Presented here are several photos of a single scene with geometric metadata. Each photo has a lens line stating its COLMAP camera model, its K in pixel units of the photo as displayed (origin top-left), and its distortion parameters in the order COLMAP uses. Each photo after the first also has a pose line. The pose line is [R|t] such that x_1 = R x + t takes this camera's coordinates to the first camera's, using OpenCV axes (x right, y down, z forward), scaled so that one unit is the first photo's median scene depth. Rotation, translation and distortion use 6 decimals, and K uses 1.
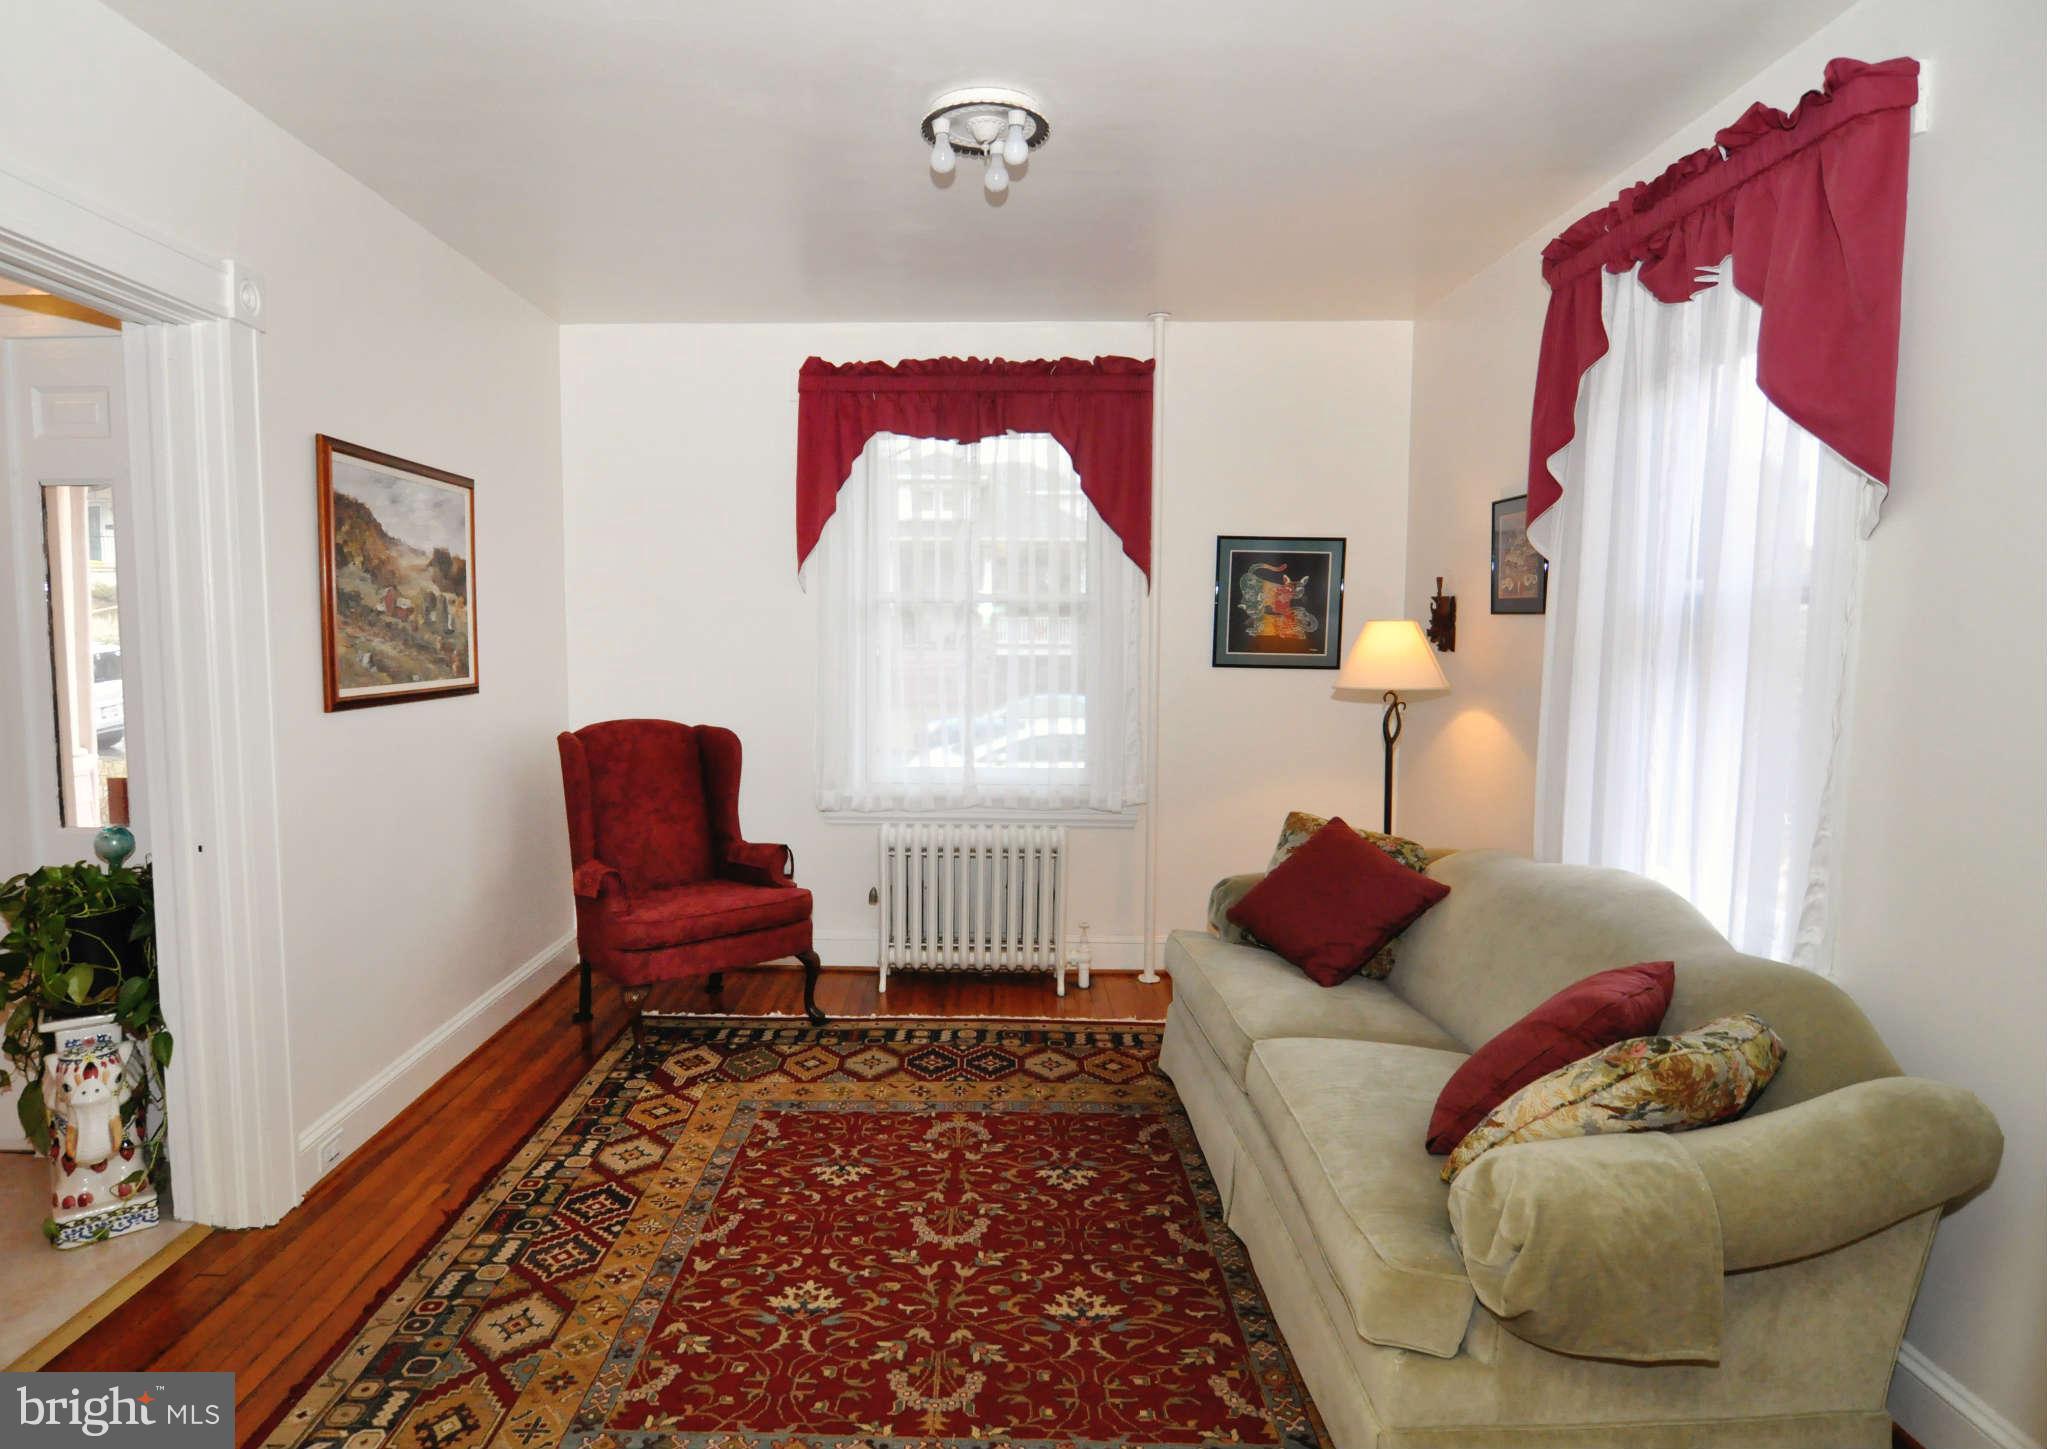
lens RADIAL K [[1178.3, 0, 959.4], [0, 1178.3, 727.2], [0, 0, 1]] dist [-0.000112, -0.011203]
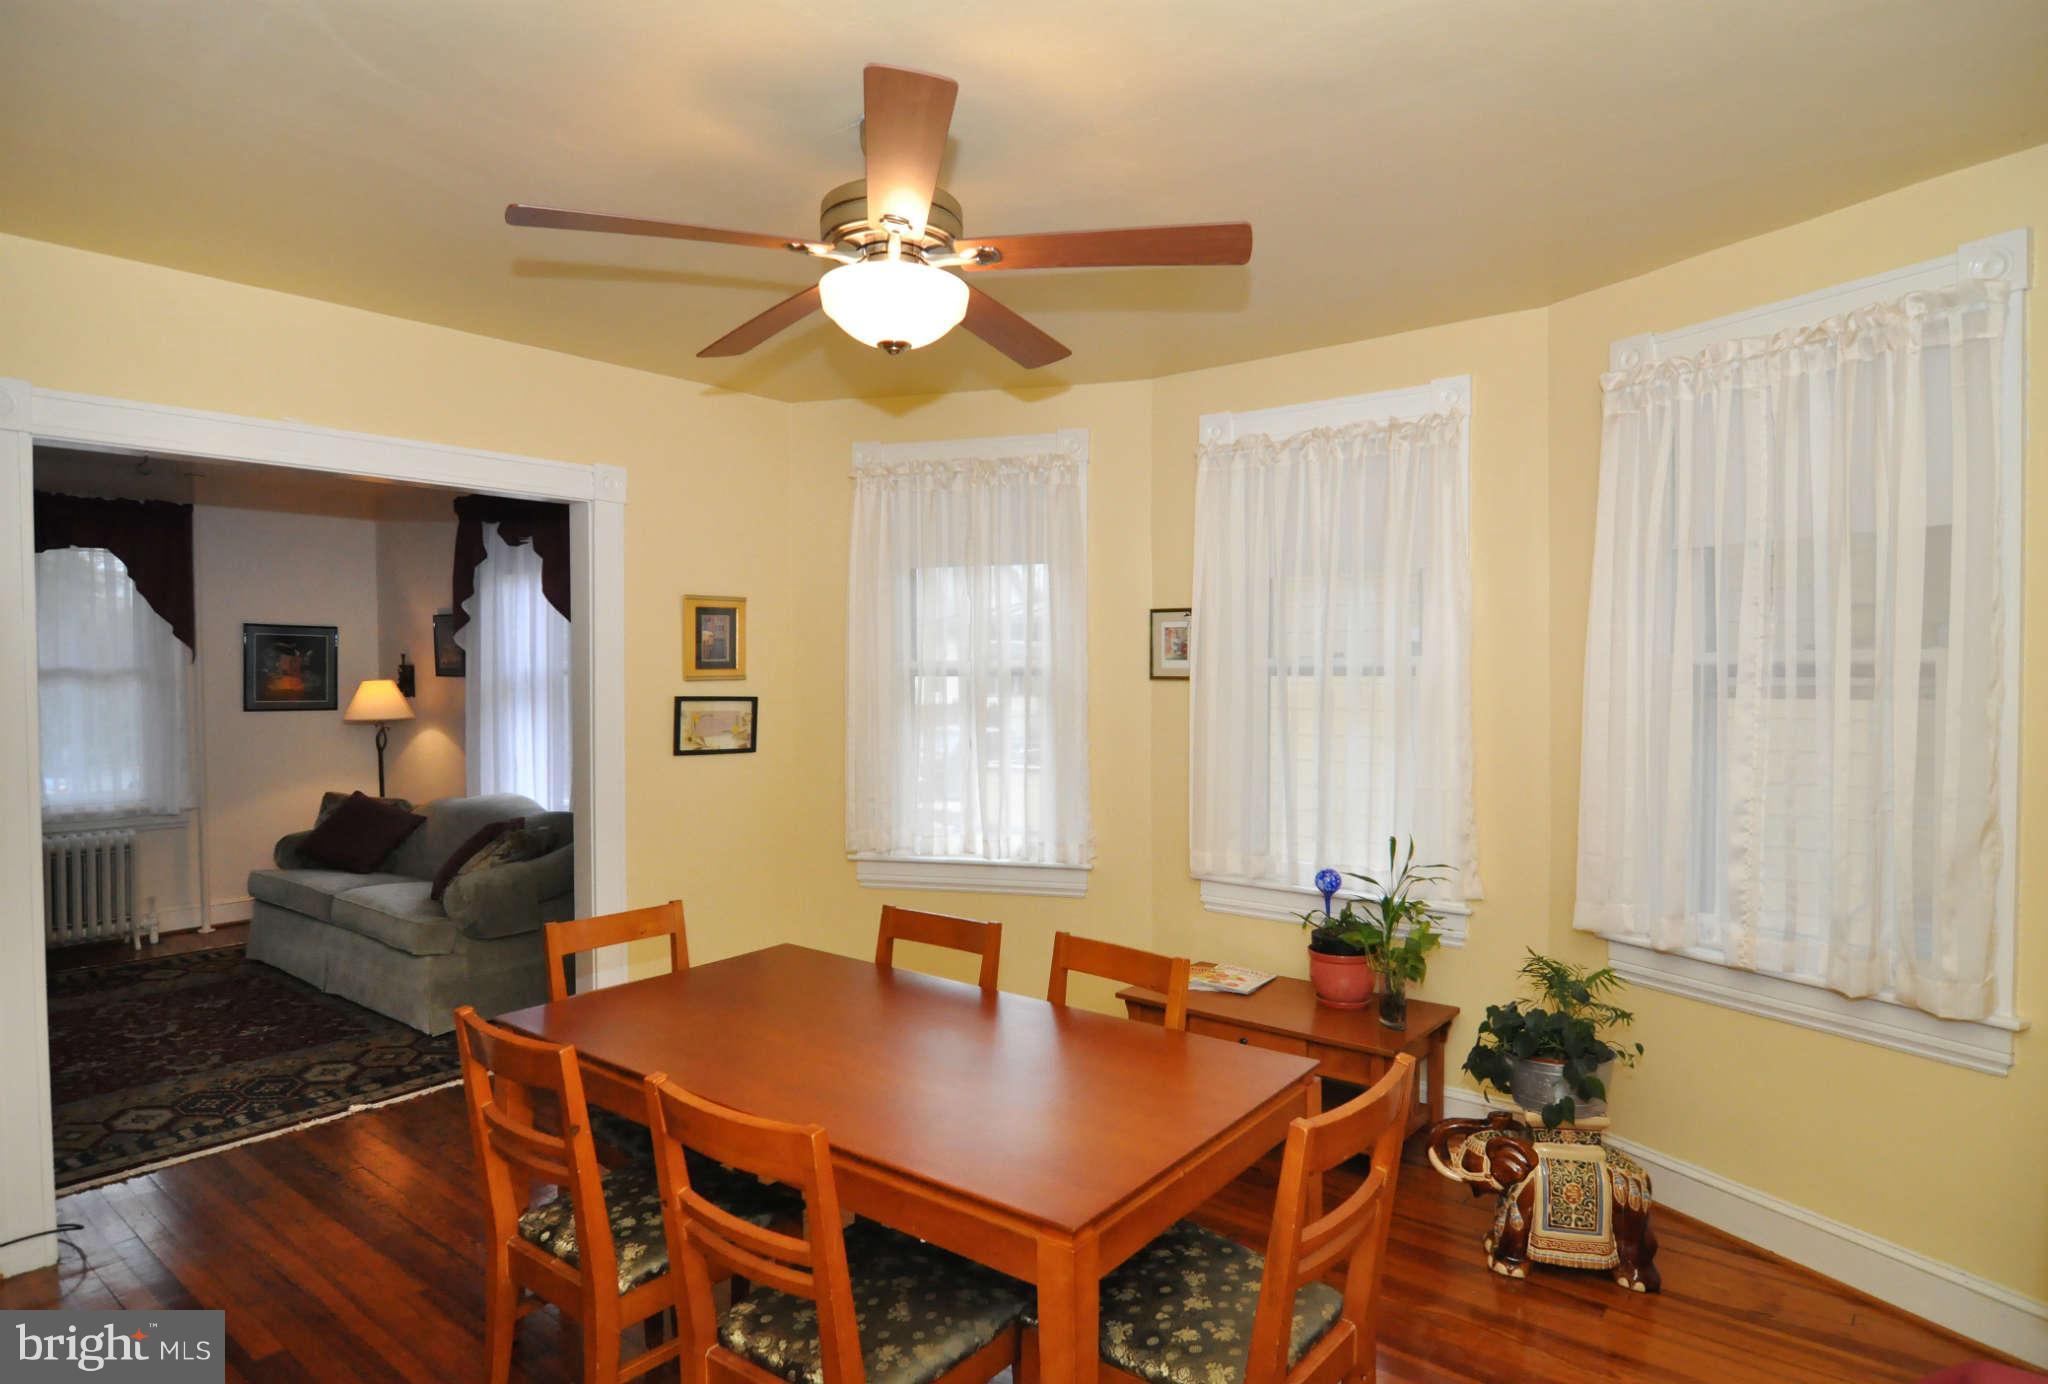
lens RADIAL K [[1137.5, 0, 1018.4], [0, 1137.5, 699.9], [0, 0, 1]] dist [-0.008314, -0.001316]
pose [[0.610892, -0.028829, 0.791189, -0.438882], [0.073232, 0.997110, -0.020211, 0.047719], [-0.788320, 0.070287, 0.611238, -0.883105]]
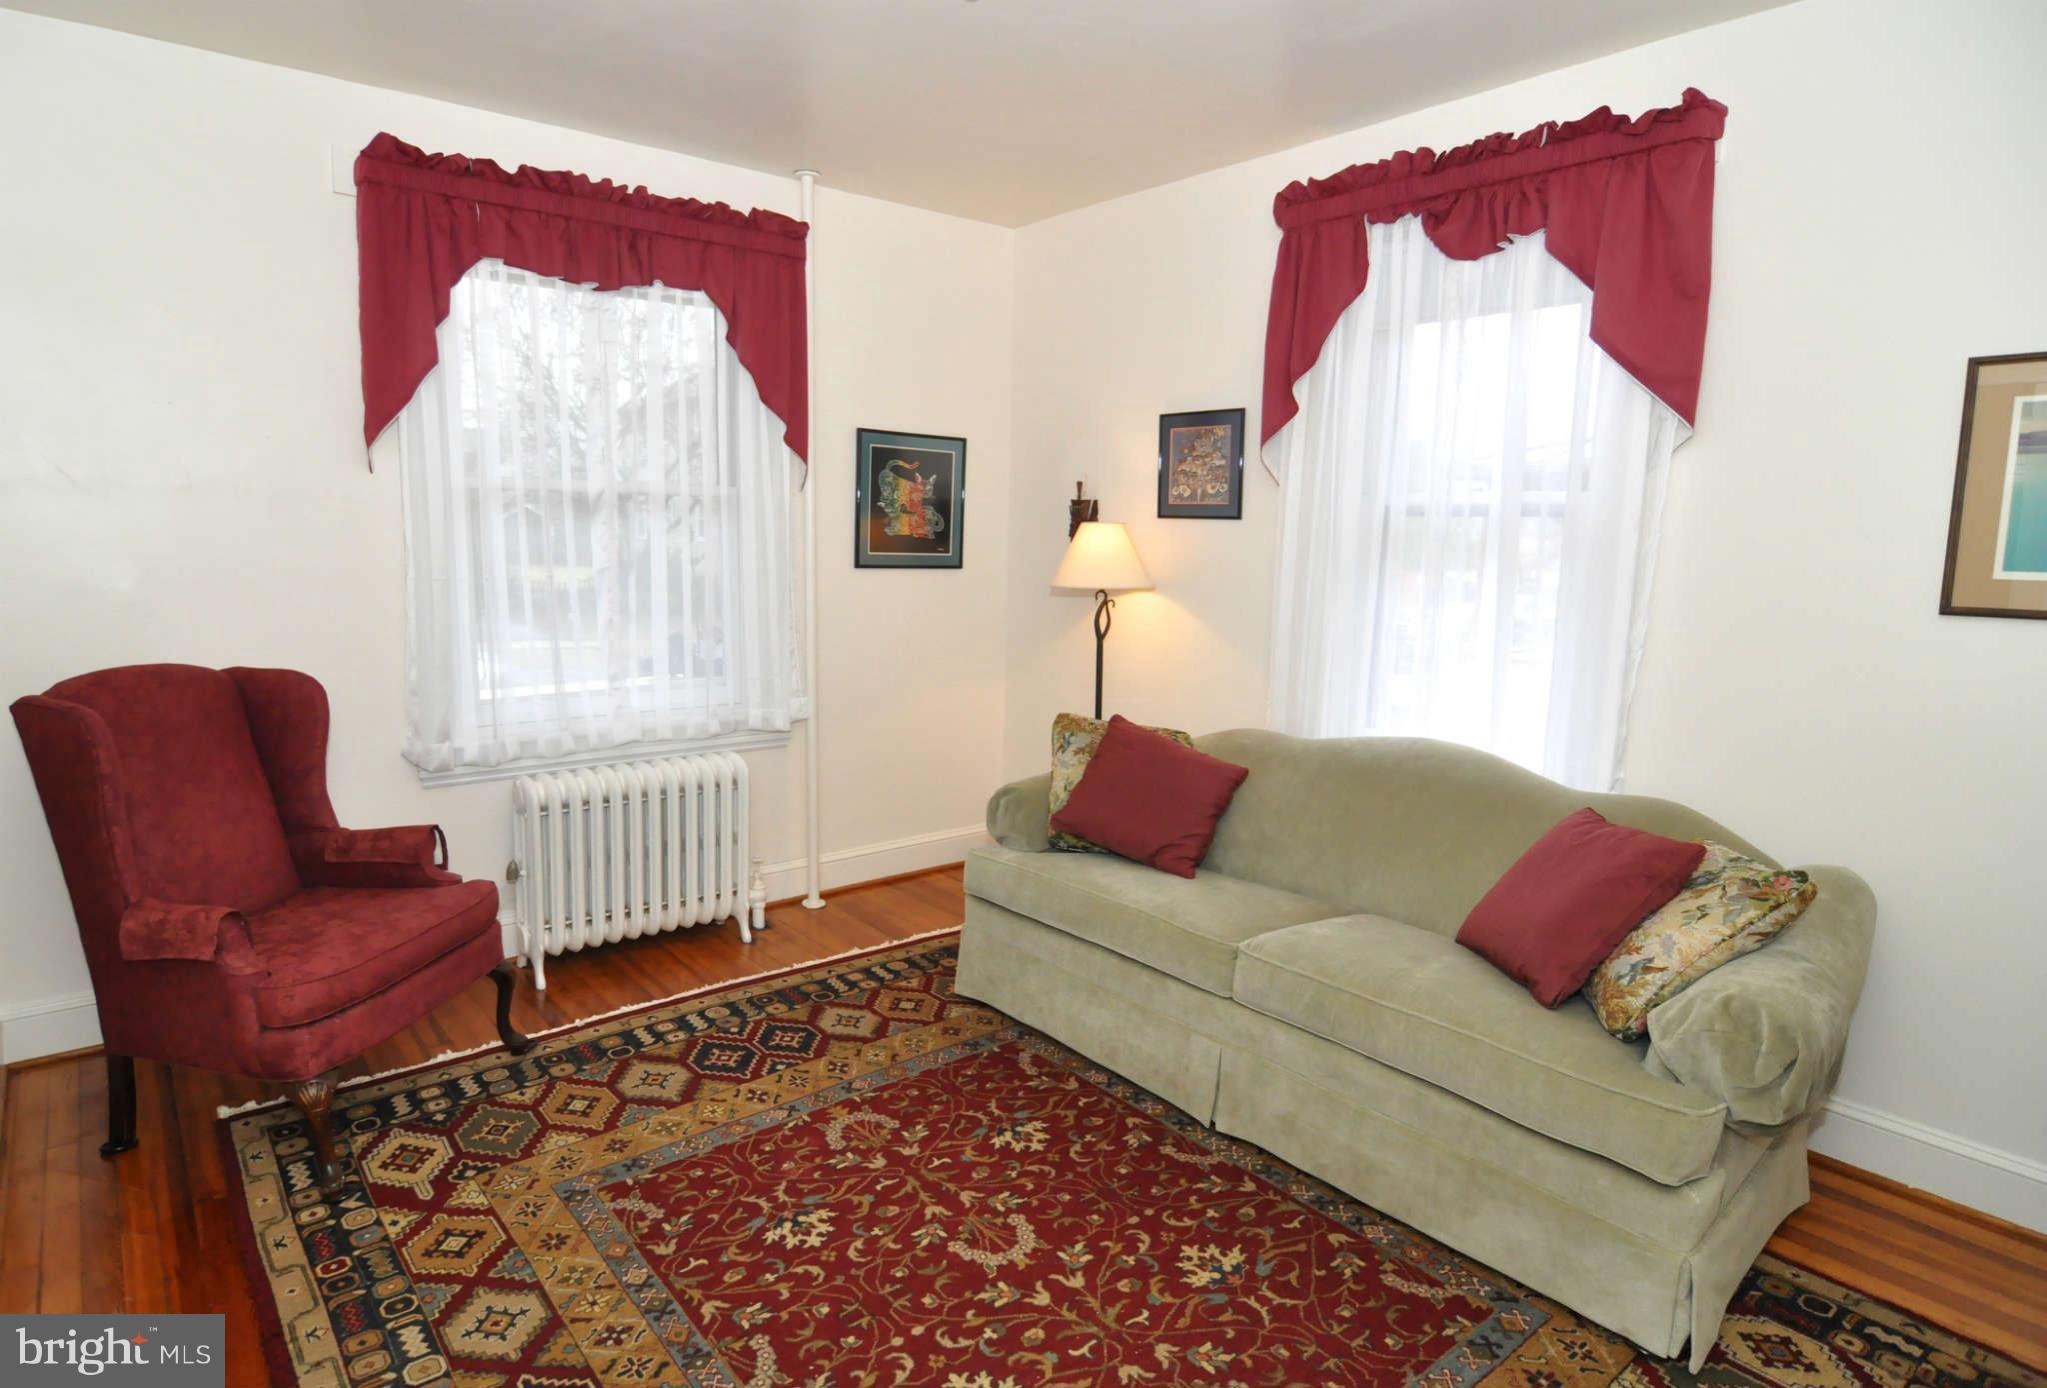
lens RADIAL K [[1128.2, 0, 989.9], [0, 1128.2, 696.9], [0, 0, 1]] dist [-0.005352, -0.009200]
pose [[0.764491, -0.087288, 0.638697, -0.403877], [0.041811, 0.995418, 0.085993, -0.029644], [-0.643277, -0.039036, 0.764638, 0.321096]]
